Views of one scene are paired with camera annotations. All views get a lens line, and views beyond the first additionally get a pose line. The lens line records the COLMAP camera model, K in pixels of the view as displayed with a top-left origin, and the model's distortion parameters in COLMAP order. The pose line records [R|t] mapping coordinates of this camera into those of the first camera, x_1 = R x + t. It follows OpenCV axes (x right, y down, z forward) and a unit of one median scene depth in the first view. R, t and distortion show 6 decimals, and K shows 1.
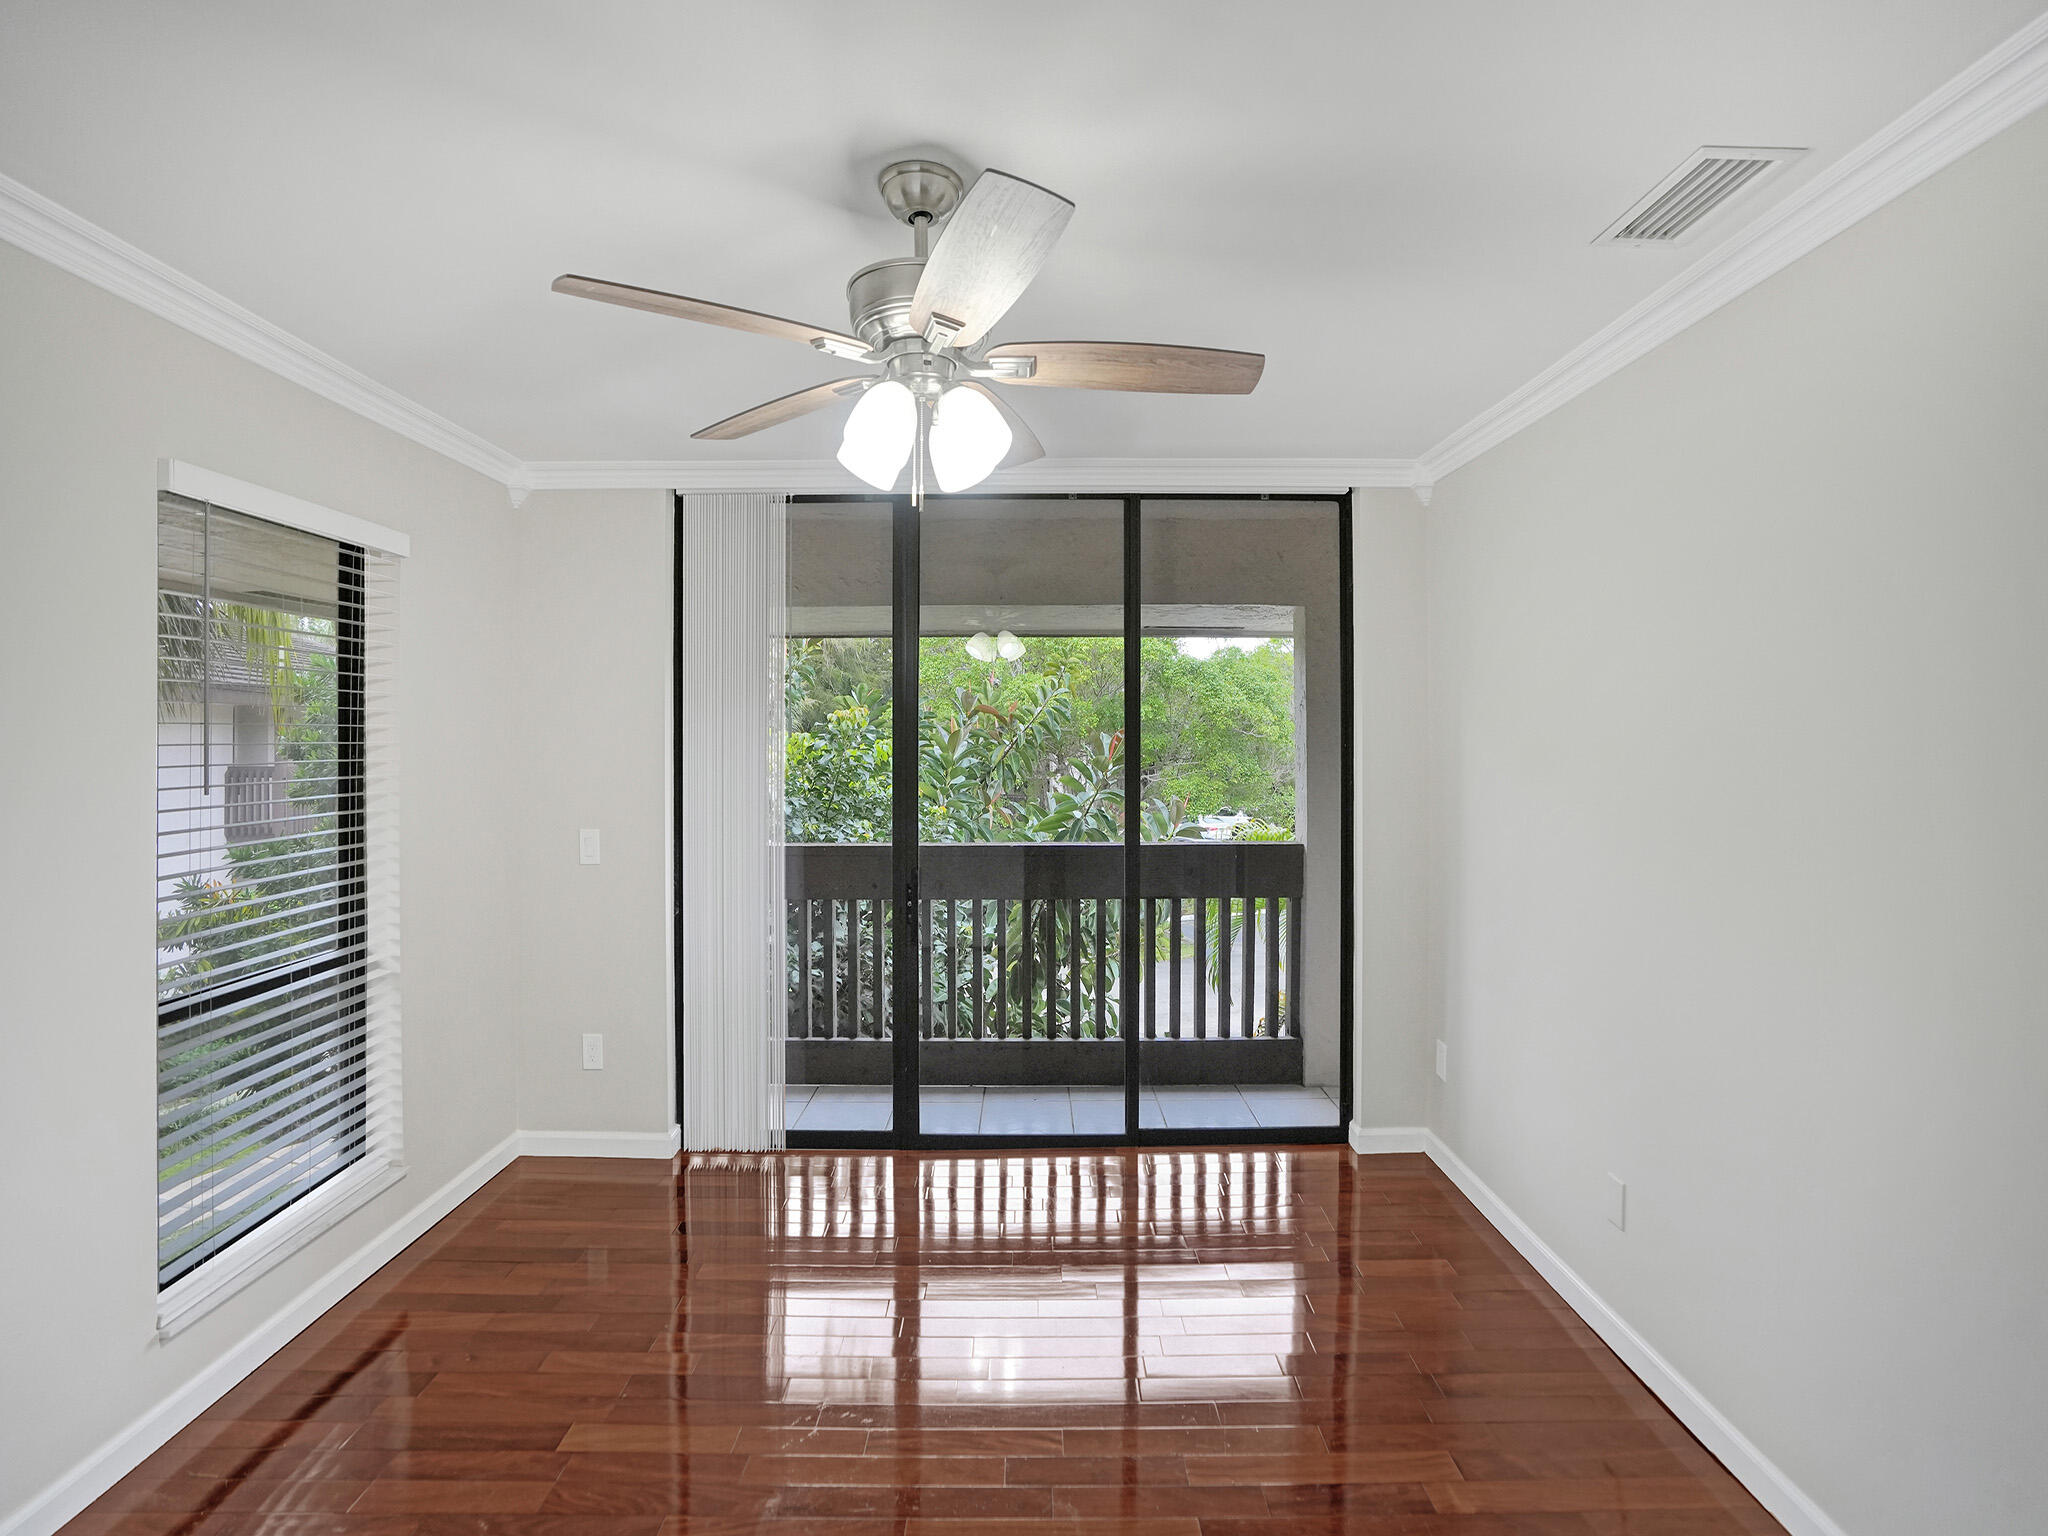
lens RADIAL K [[988.6, 0, 1017.8], [0, 988.6, 733.5], [0, 0, 1]] dist [-0.031892, 0.001828]
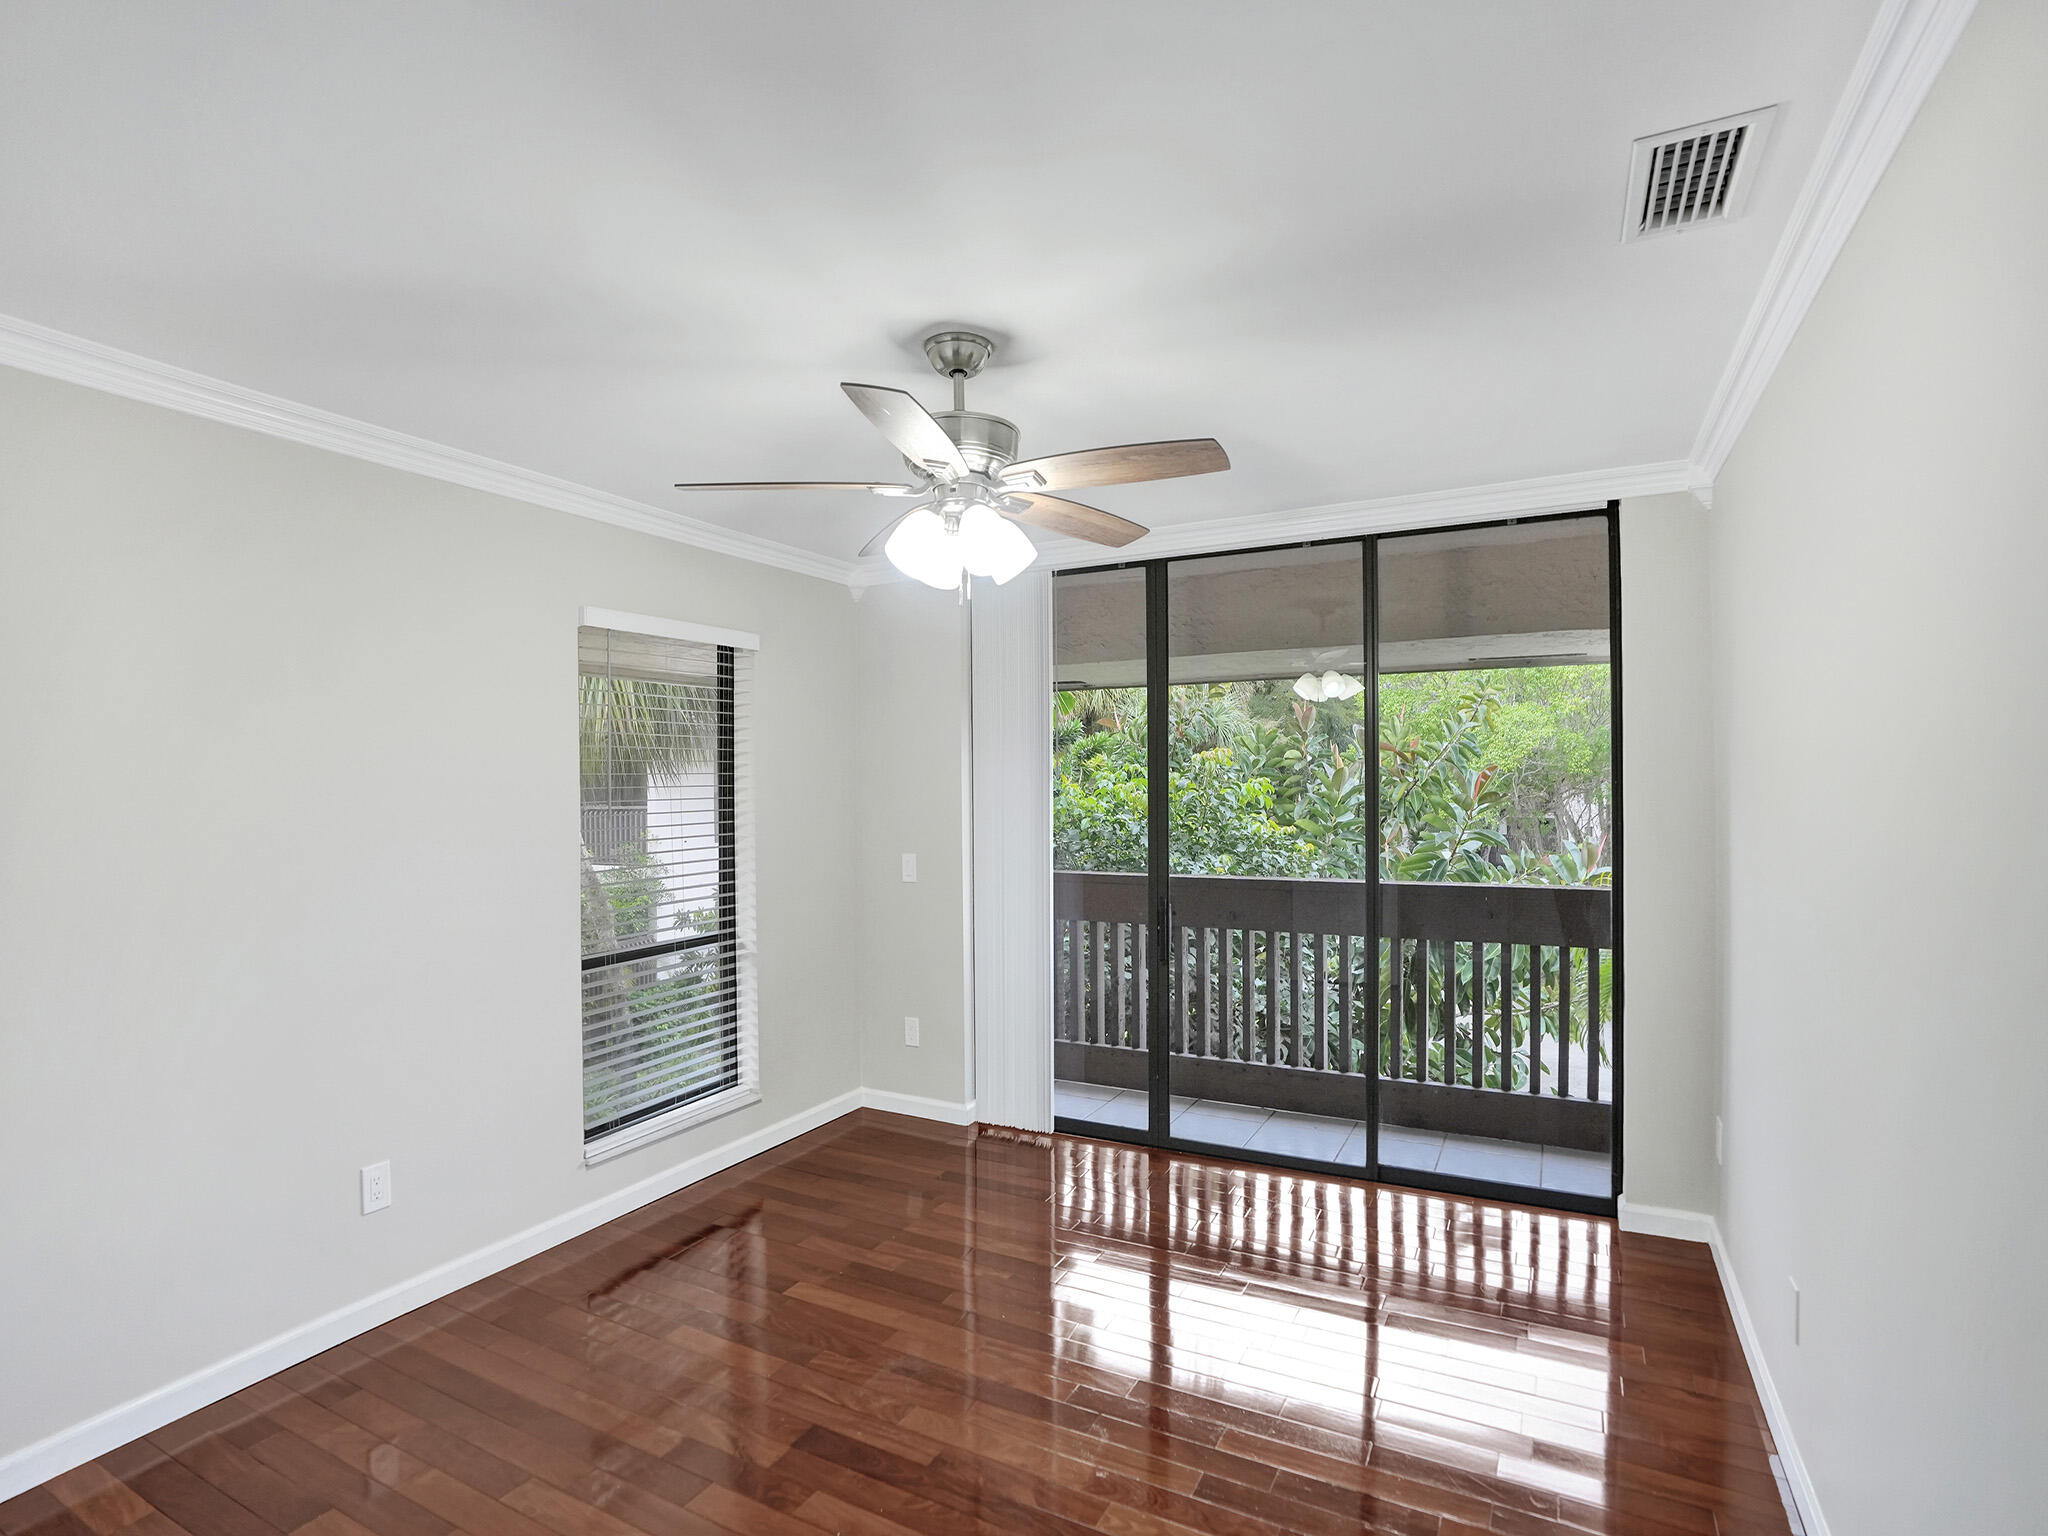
lens RADIAL K [[962.2, 0, 1018.3], [0, 962.2, 769.5], [0, 0, 1]] dist [-0.050004, 0.016922]
pose [[0.891254, -0.014585, -0.453271, 0.237279], [0.013471, 0.999893, -0.005686, -0.001916], [0.453305, -0.001038, 0.891355, -0.031213]]
